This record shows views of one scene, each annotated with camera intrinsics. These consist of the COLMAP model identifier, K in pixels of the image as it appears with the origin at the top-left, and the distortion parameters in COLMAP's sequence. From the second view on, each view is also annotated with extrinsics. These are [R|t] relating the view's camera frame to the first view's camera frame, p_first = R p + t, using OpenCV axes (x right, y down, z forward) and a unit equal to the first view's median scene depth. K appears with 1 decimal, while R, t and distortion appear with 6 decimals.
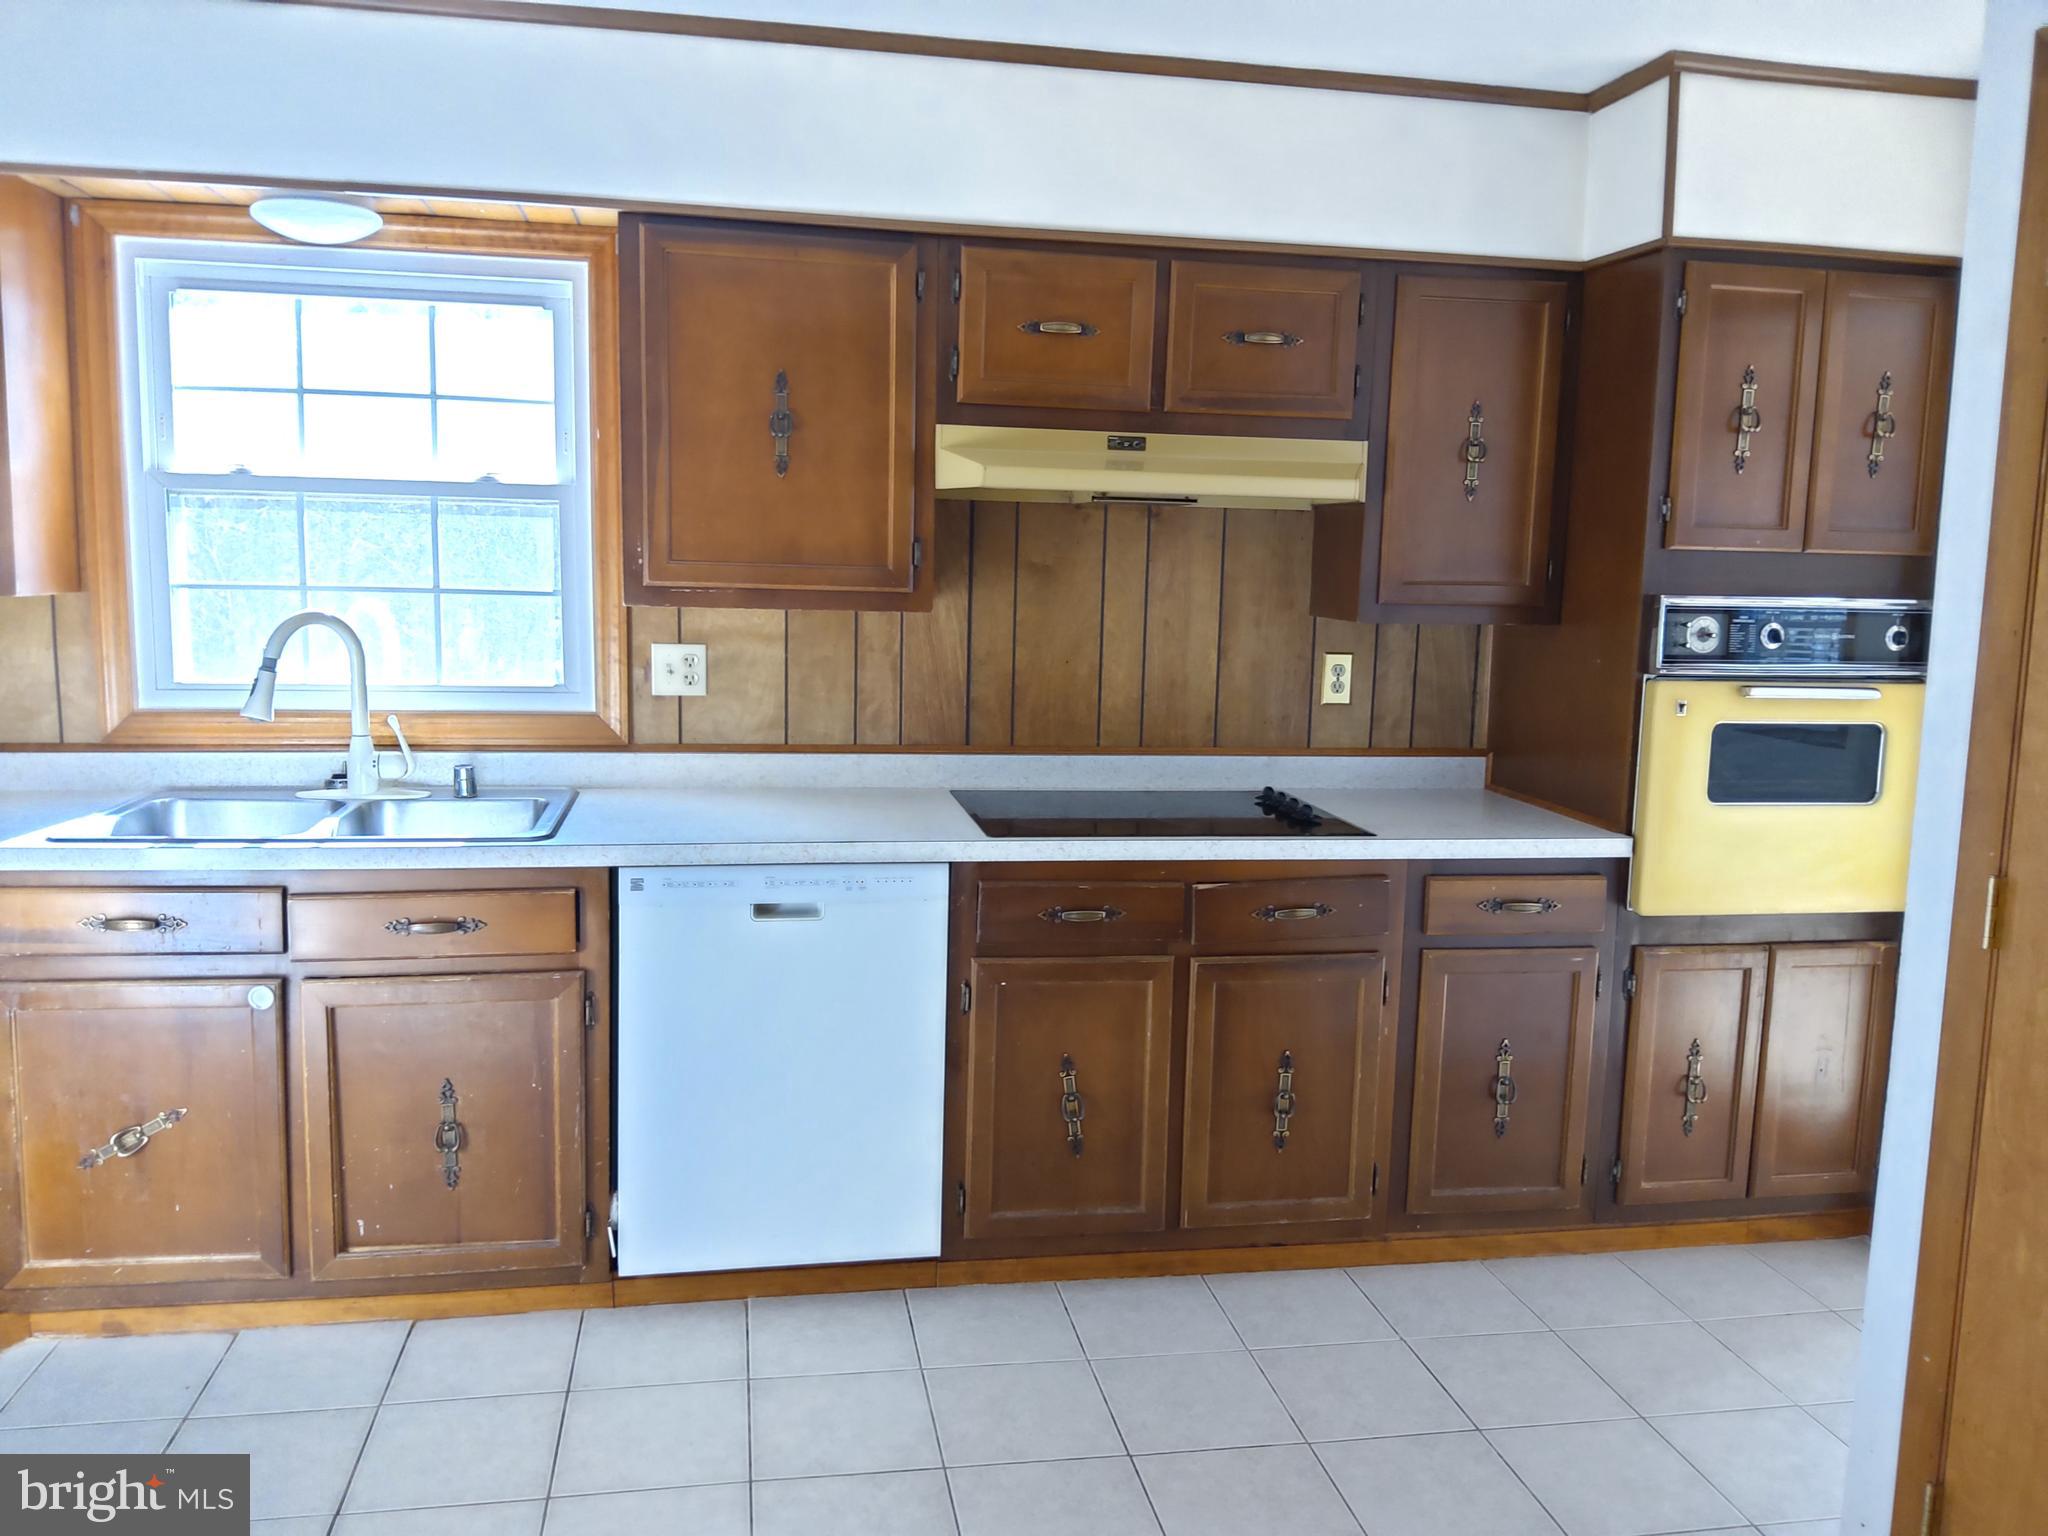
lens RADIAL K [[1535.0, 0, 1022.2], [0, 1535.0, 737.5], [0, 0, 1]] dist [0.083061, -0.131219]
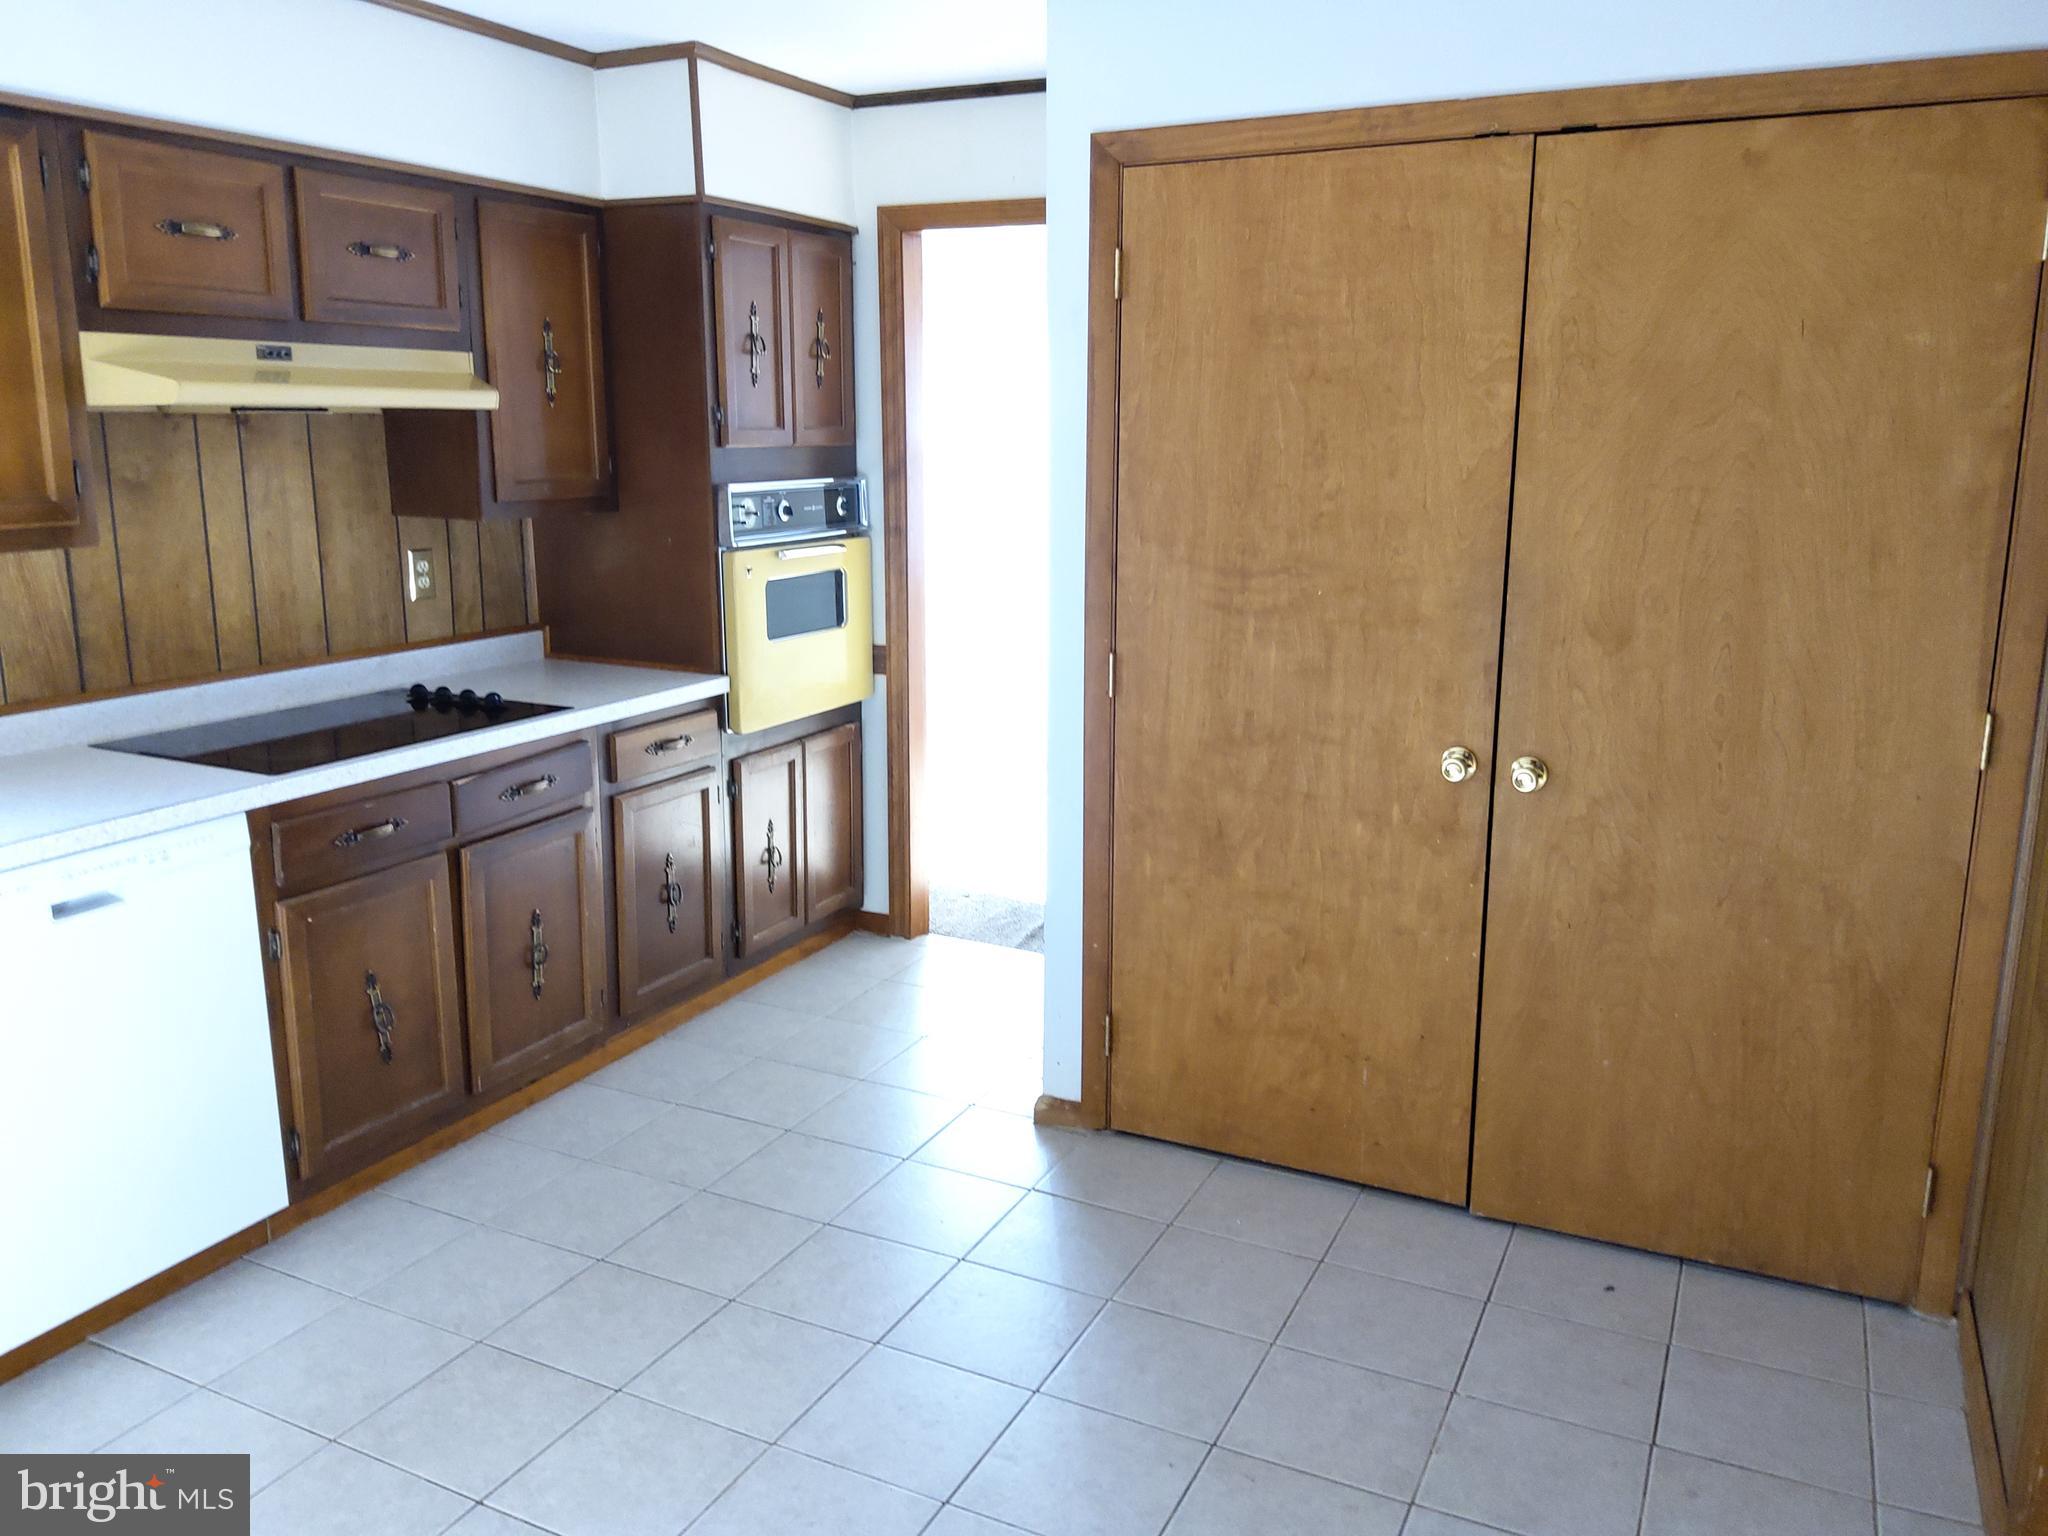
lens RADIAL K [[1535.0, 0, 1022.2], [0, 1535.0, 737.5], [0, 0, 1]] dist [0.083061, -0.131219]
pose [[0.596022, -0.185359, 0.781281, -0.464146], [0.107233, 0.982650, 0.151328, -0.051945], [-0.795776, -0.006416, 0.605558, 0.035246]]
